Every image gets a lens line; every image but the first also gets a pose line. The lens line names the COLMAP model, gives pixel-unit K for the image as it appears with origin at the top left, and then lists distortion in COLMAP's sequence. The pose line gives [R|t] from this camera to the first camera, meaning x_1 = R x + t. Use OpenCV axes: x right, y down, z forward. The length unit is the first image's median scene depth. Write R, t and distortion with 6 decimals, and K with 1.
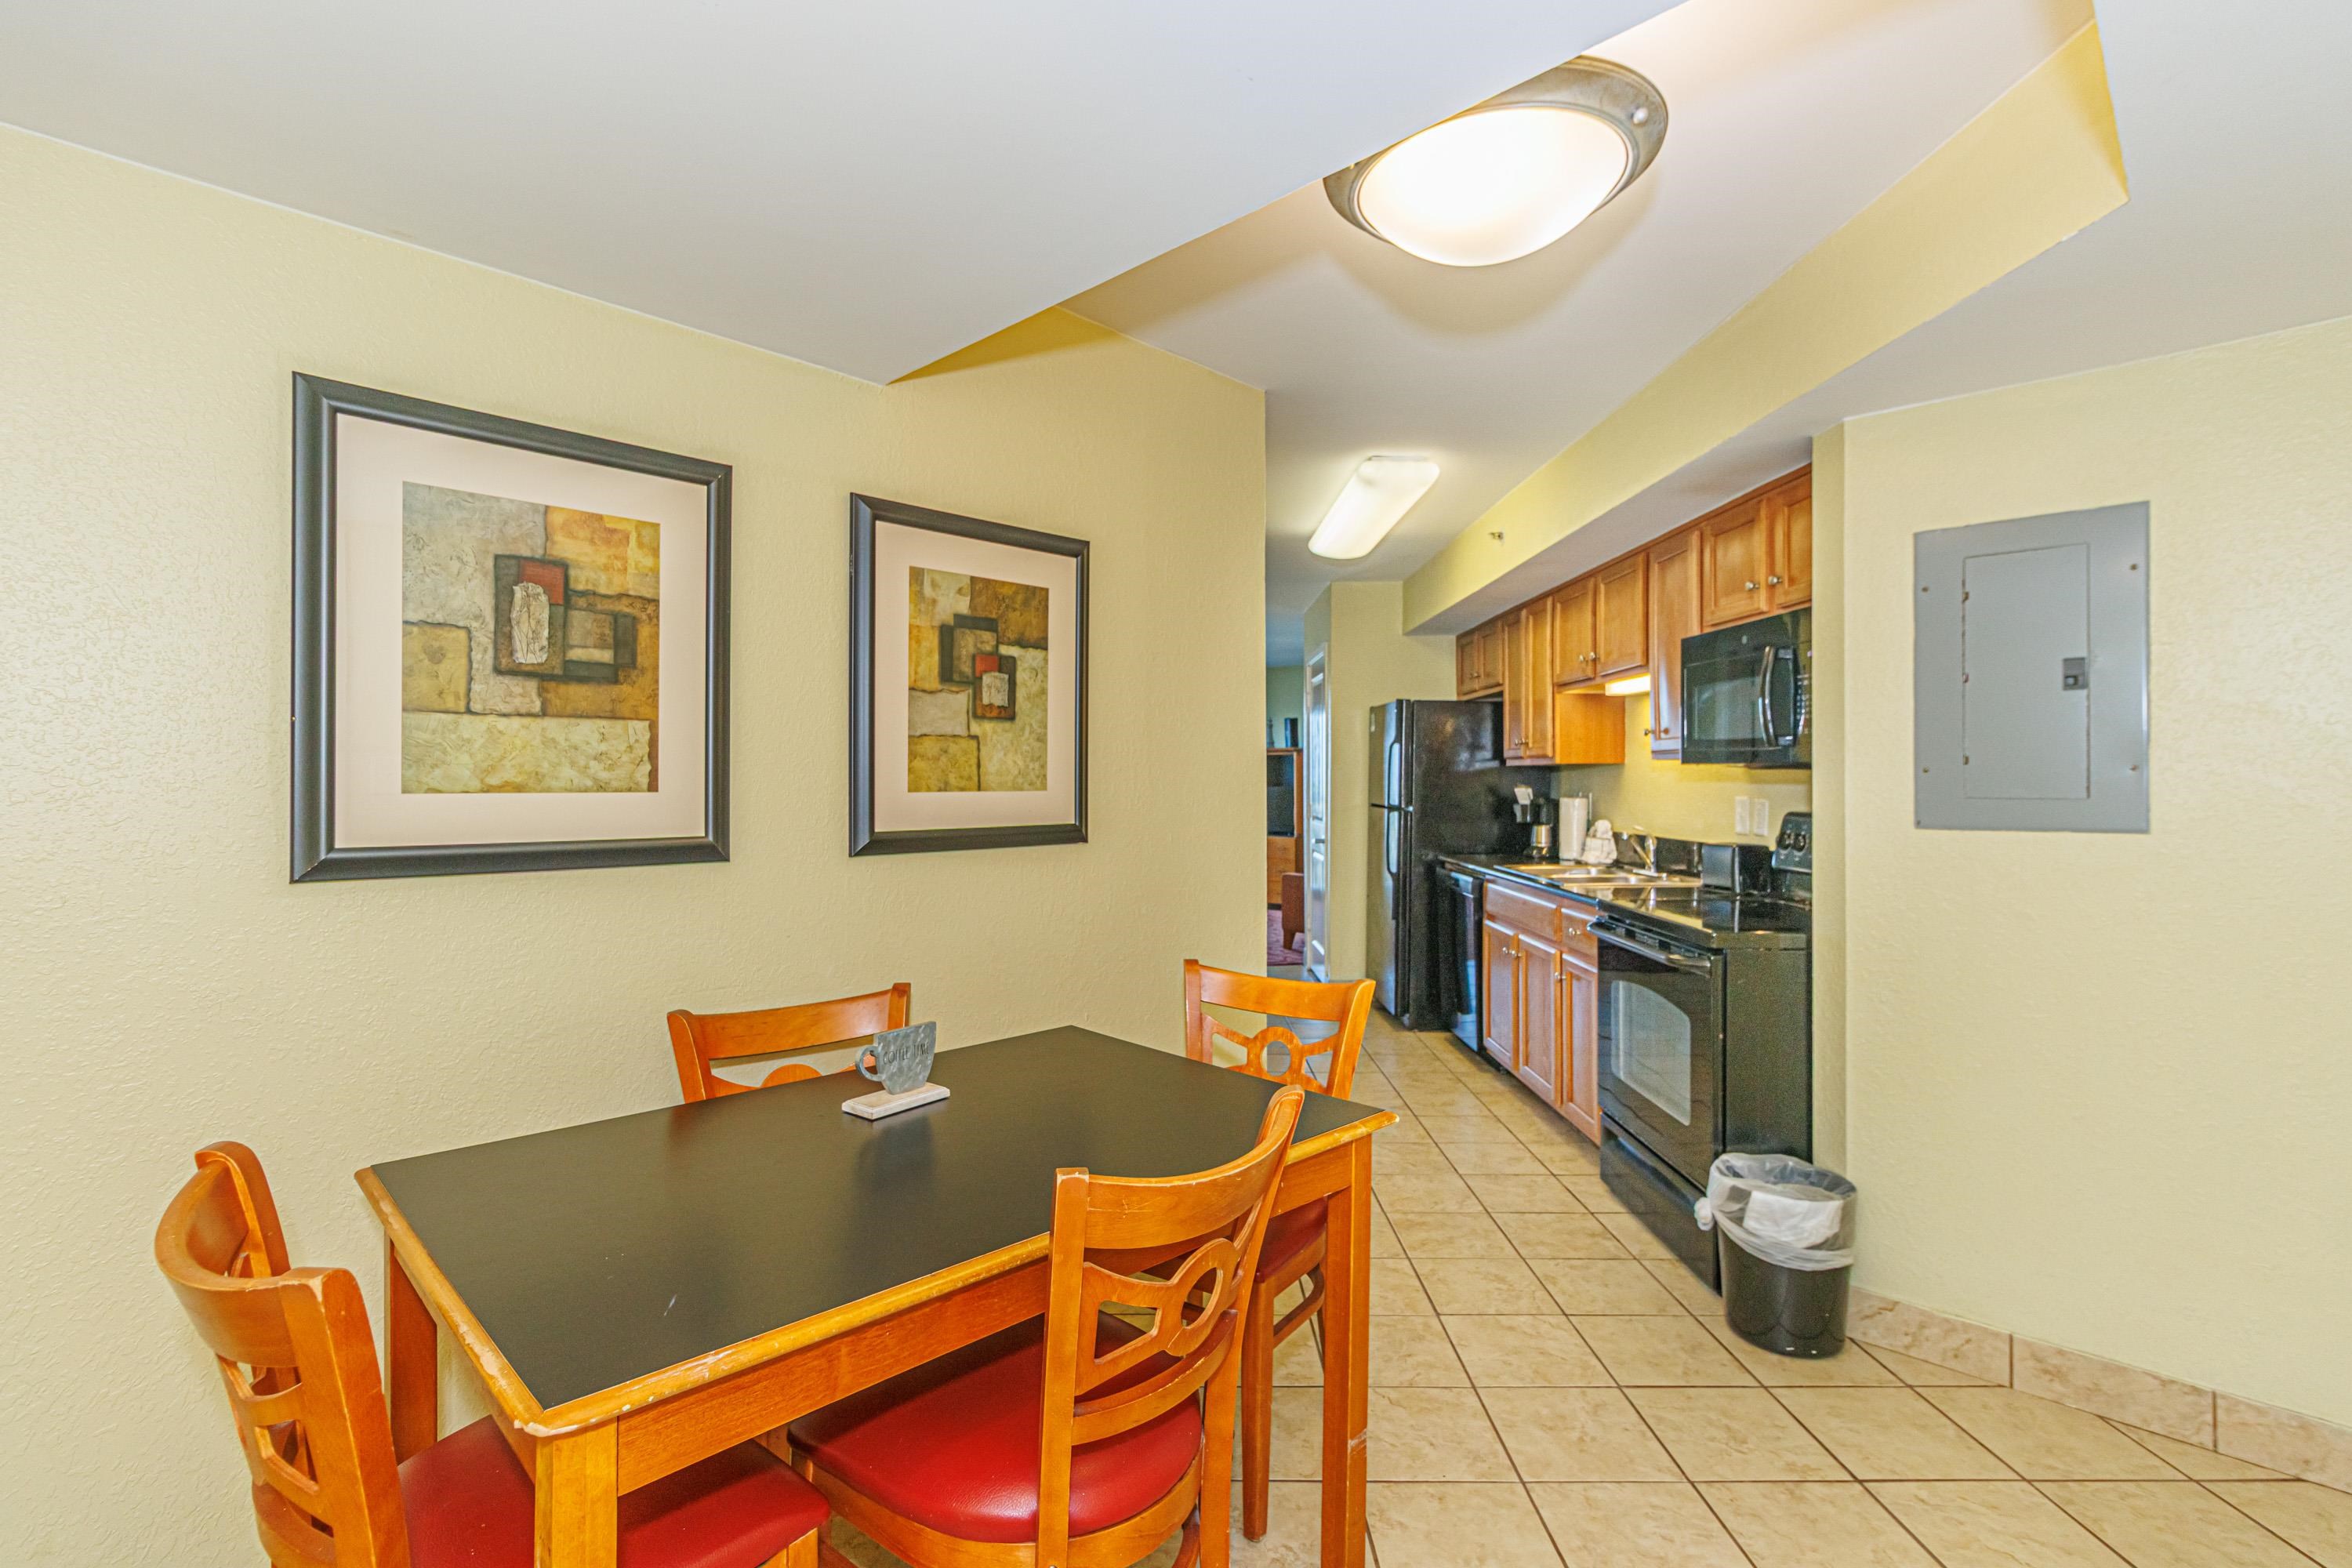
lens RADIAL K [[1071.3, 0, 1166.3], [0, 1071.3, 777.4], [0, 0, 1]] dist [0.001214, -0.000089]
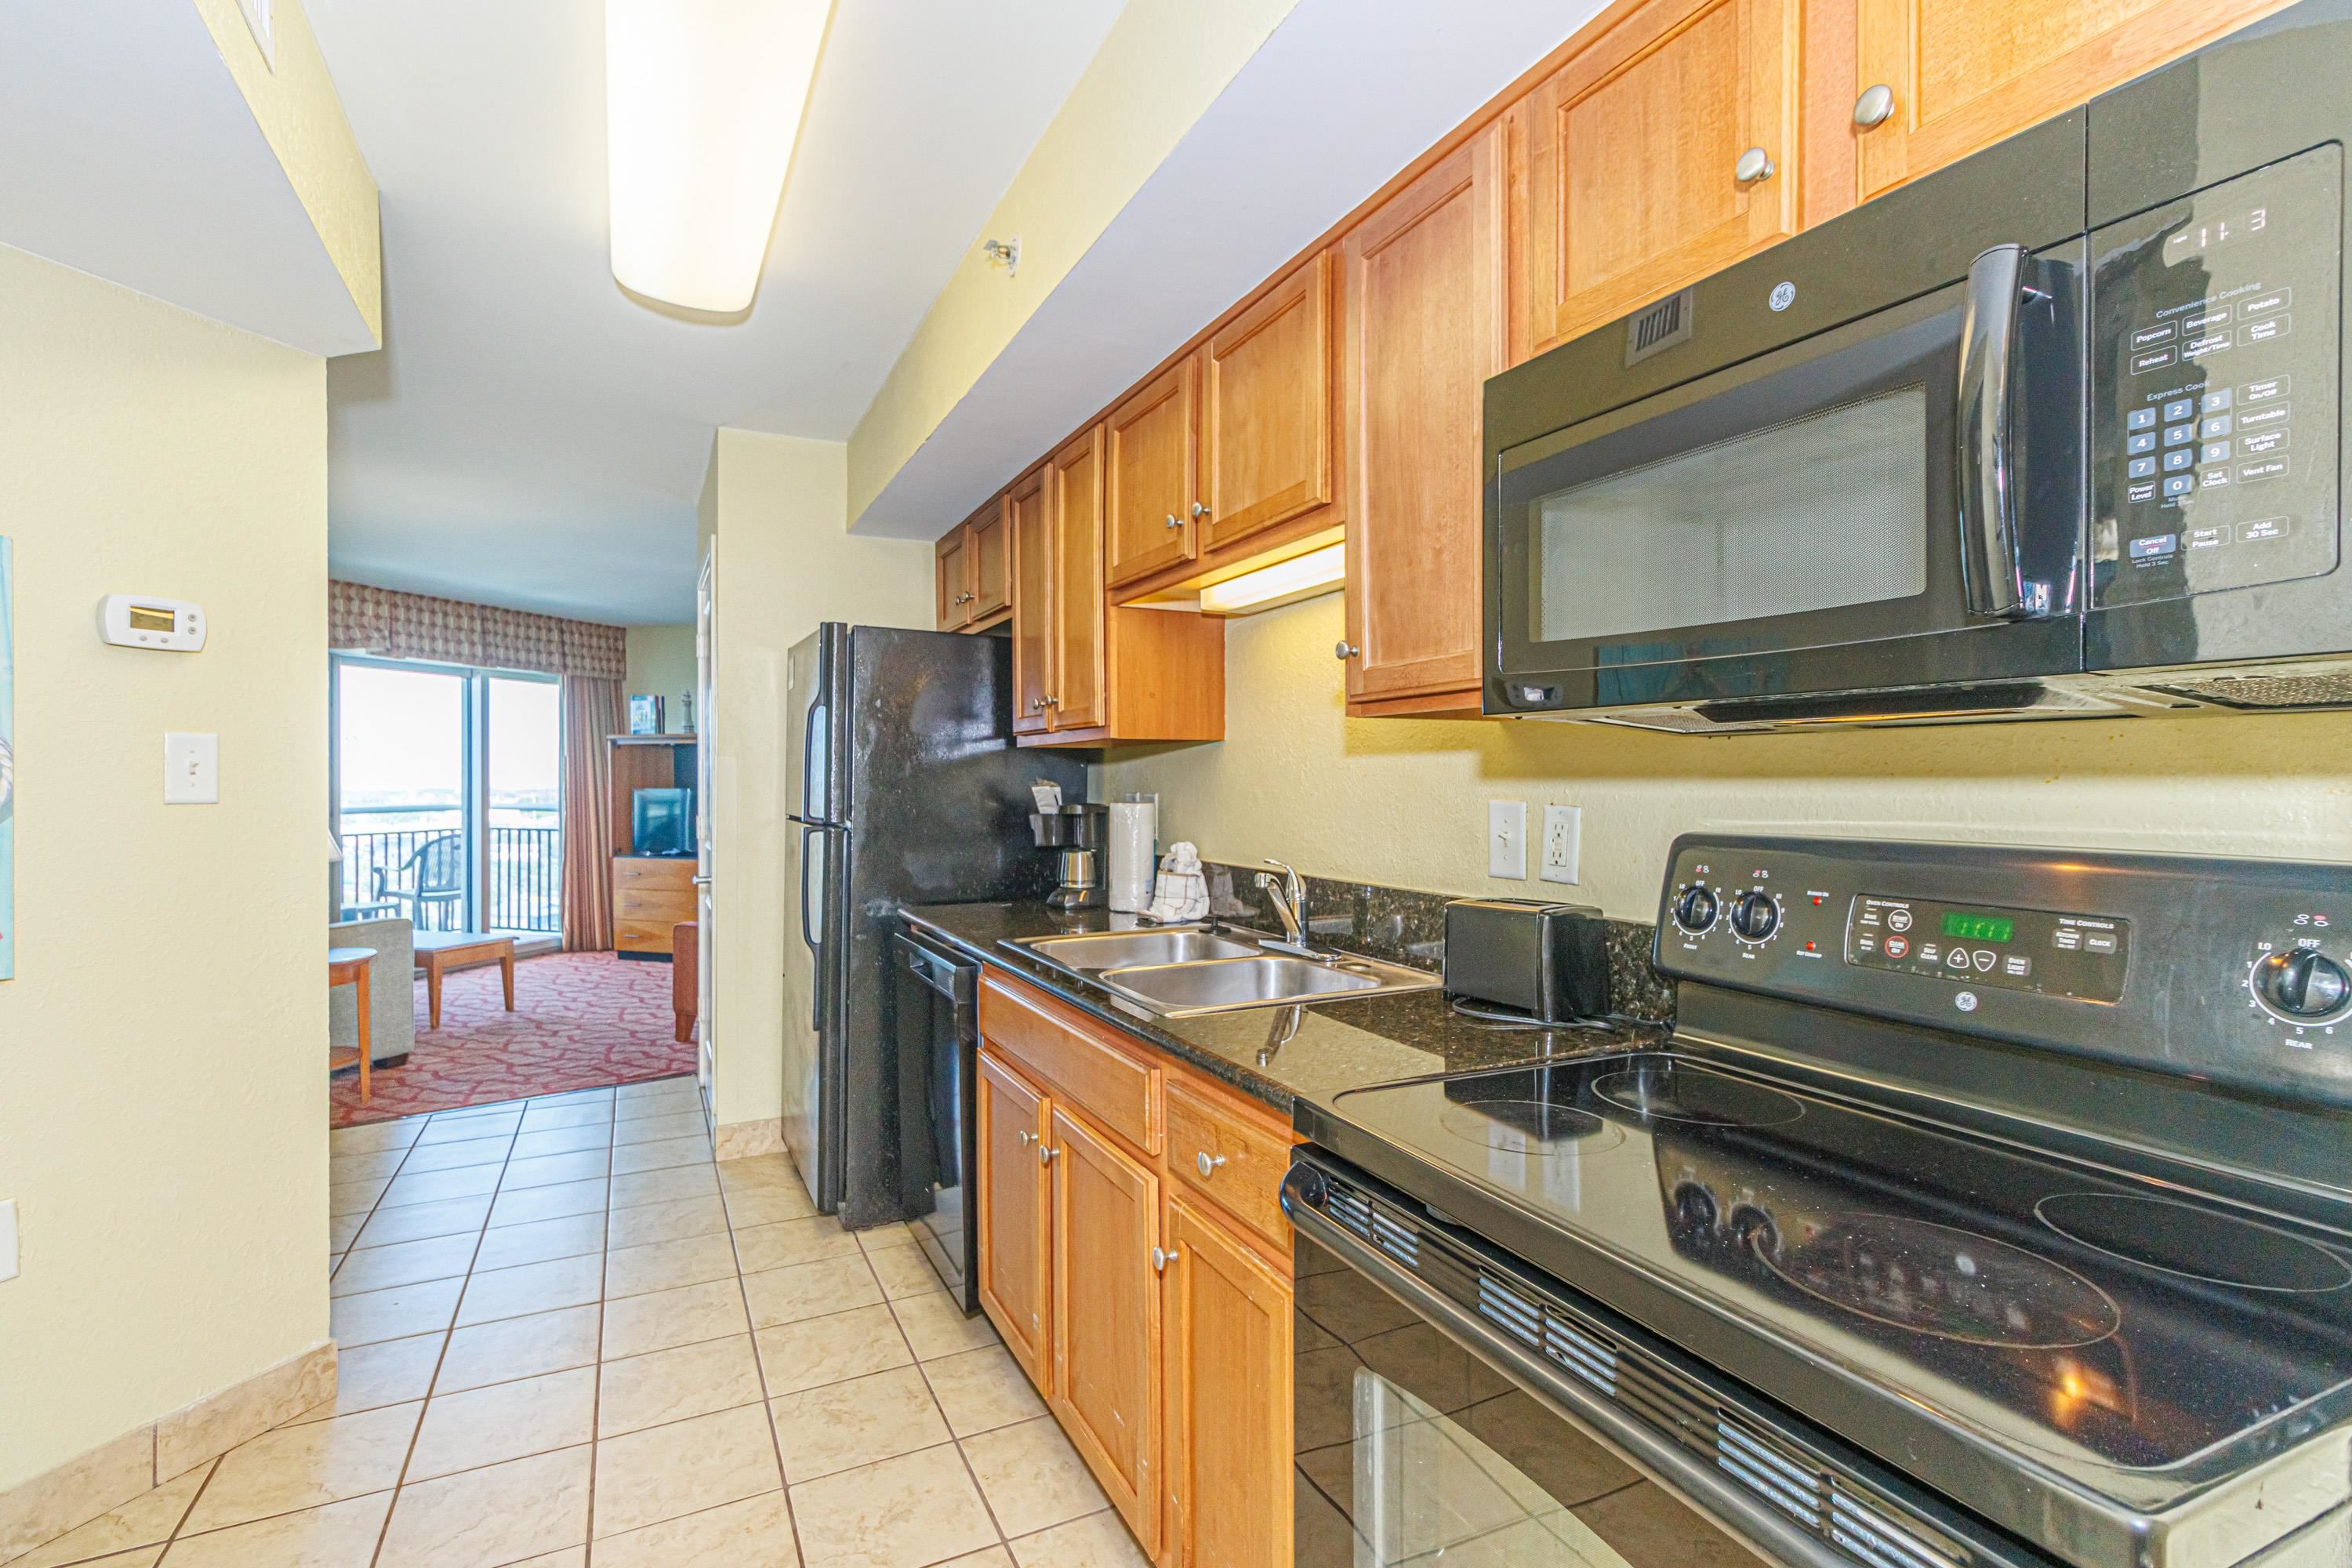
lens RADIAL K [[1089.6, 0, 1170.9], [0, 1089.6, 792.9], [0, 0, 1]] dist [-0.000848, -0.000116]
pose [[0.896945, -0.002573, 0.442135, 0.137512], [-0.002077, 0.999948, 0.010033, 0.007754], [-0.442138, -0.009917, 0.896892, 0.454456]]
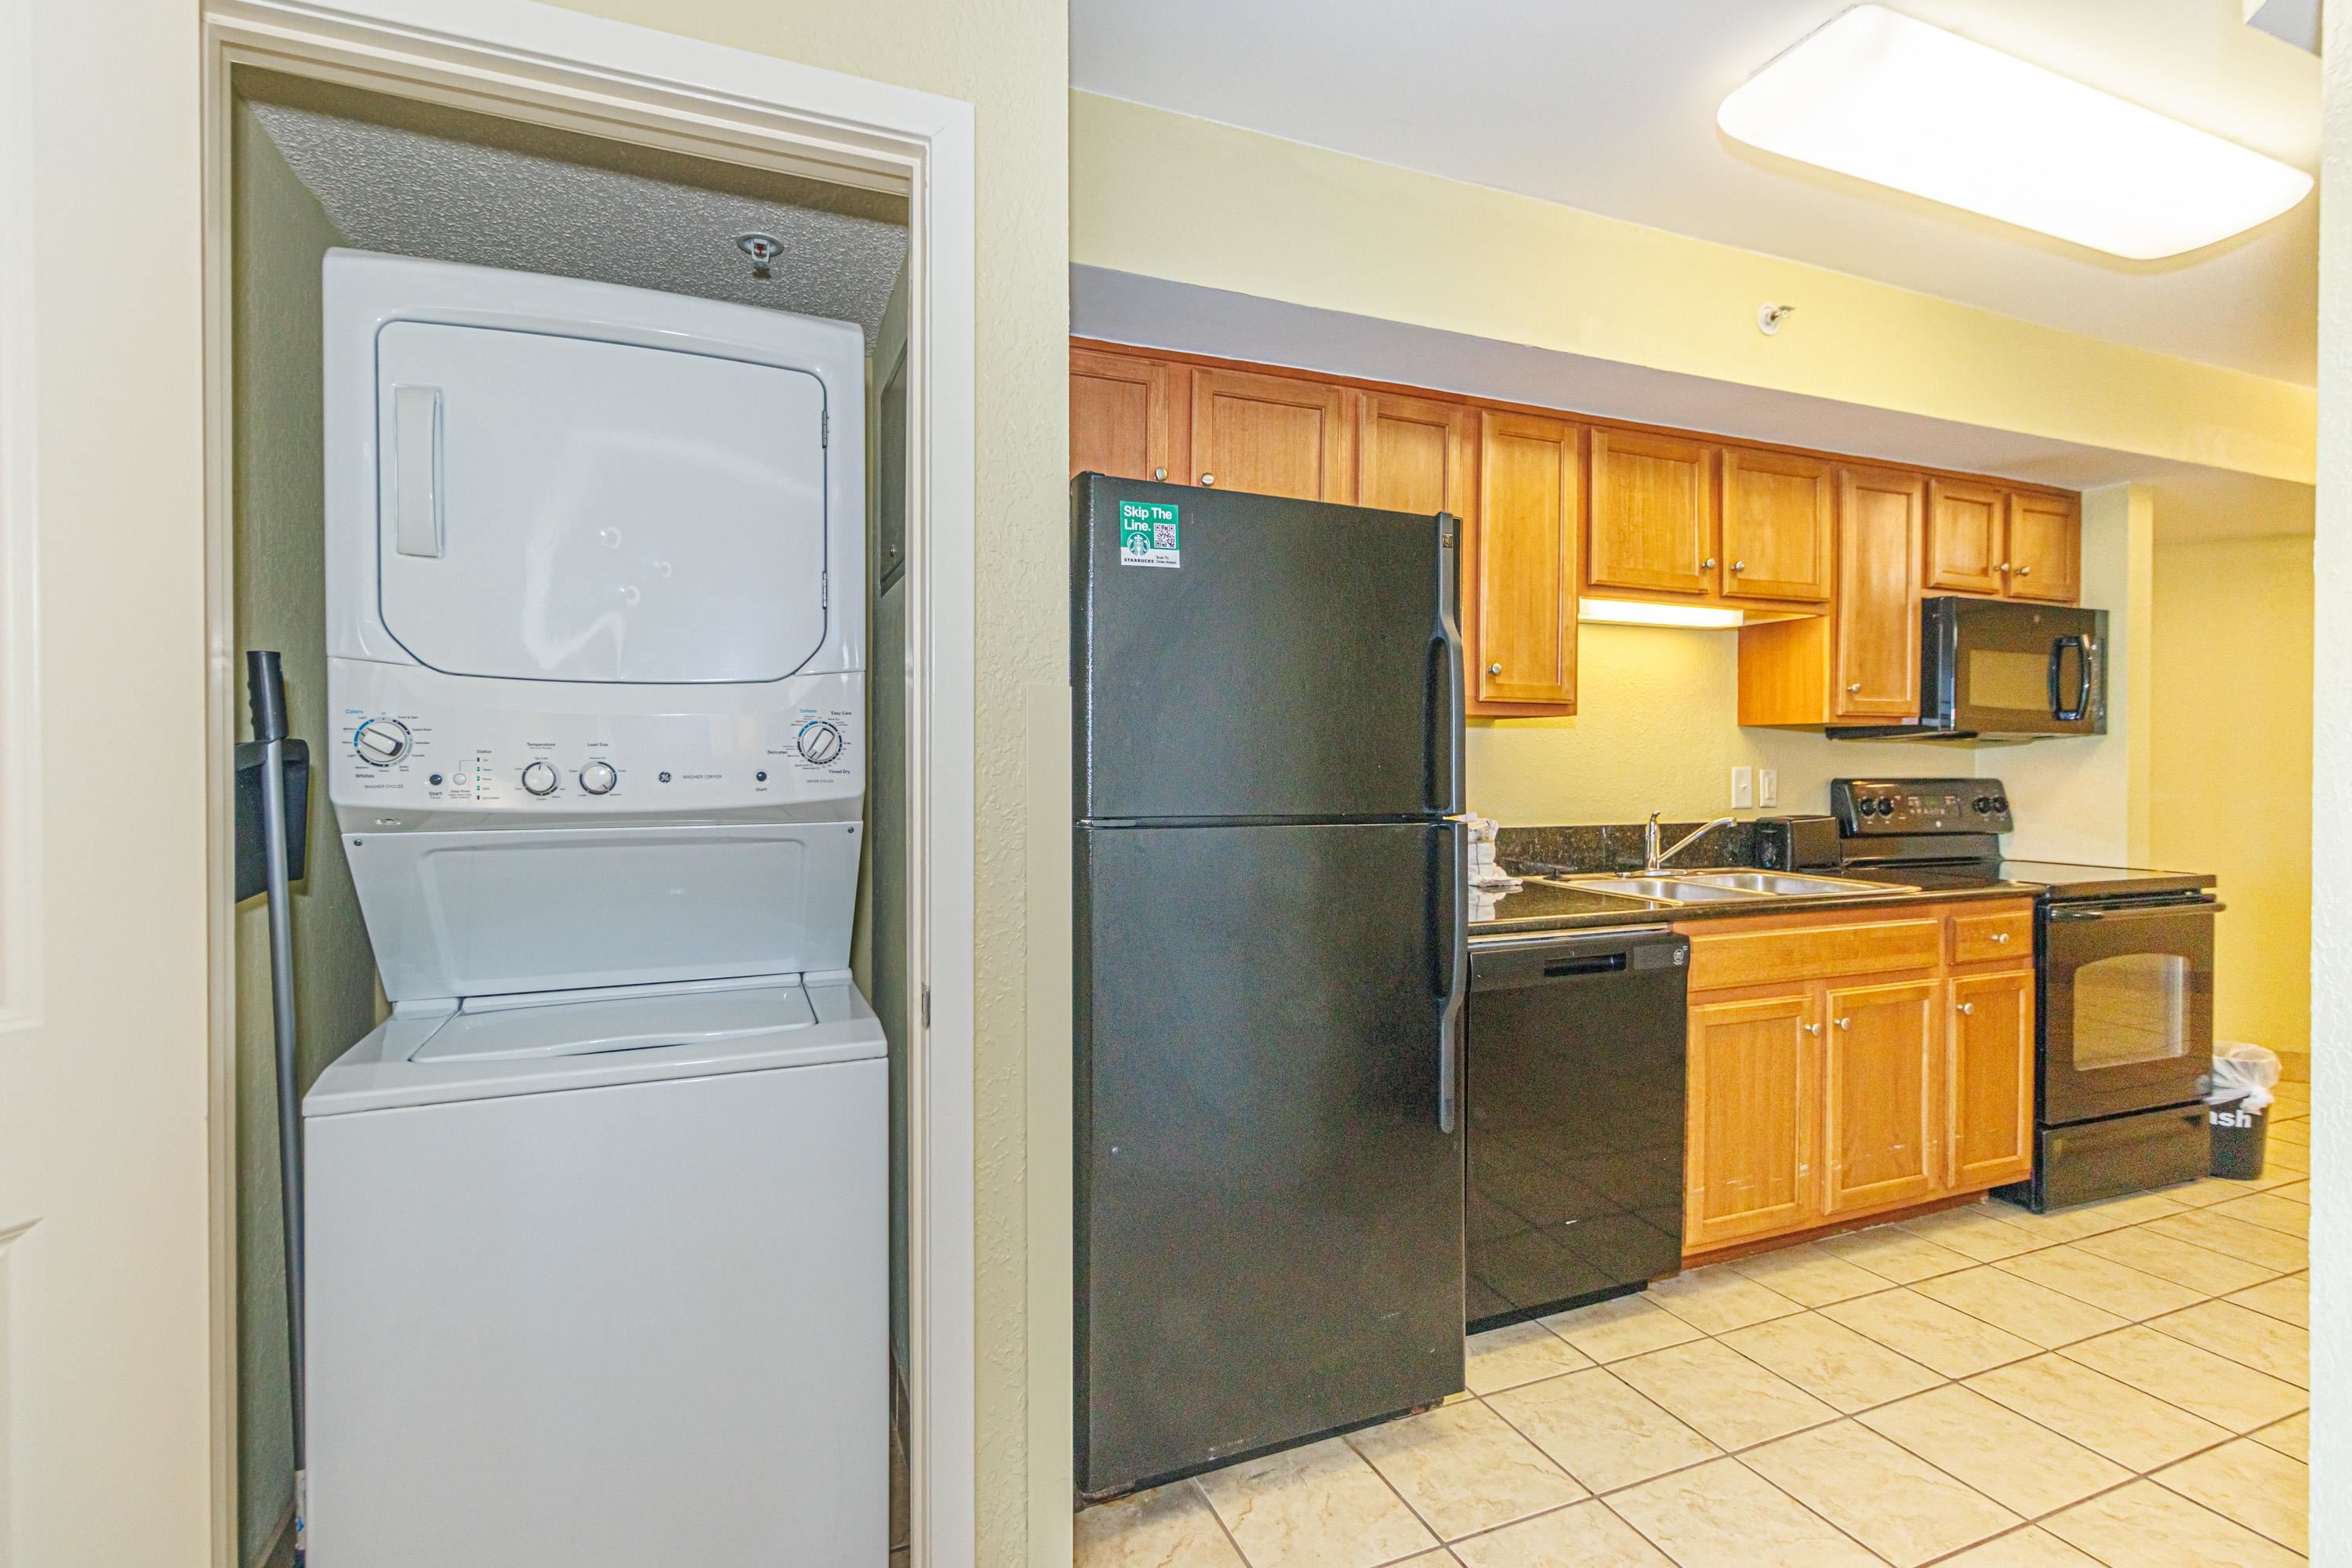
lens RADIAL K [[1079.3, 0, 1162.2], [0, 1079.3, 771.5], [0, 0, 1]] dist [0.005214, 0.000326]
pose [[-0.368196, -0.010037, 0.929694, -0.091416], [-0.003270, 0.999950, 0.009500, 0.011012], [-0.929742, 0.000458, -0.368211, 1.287441]]
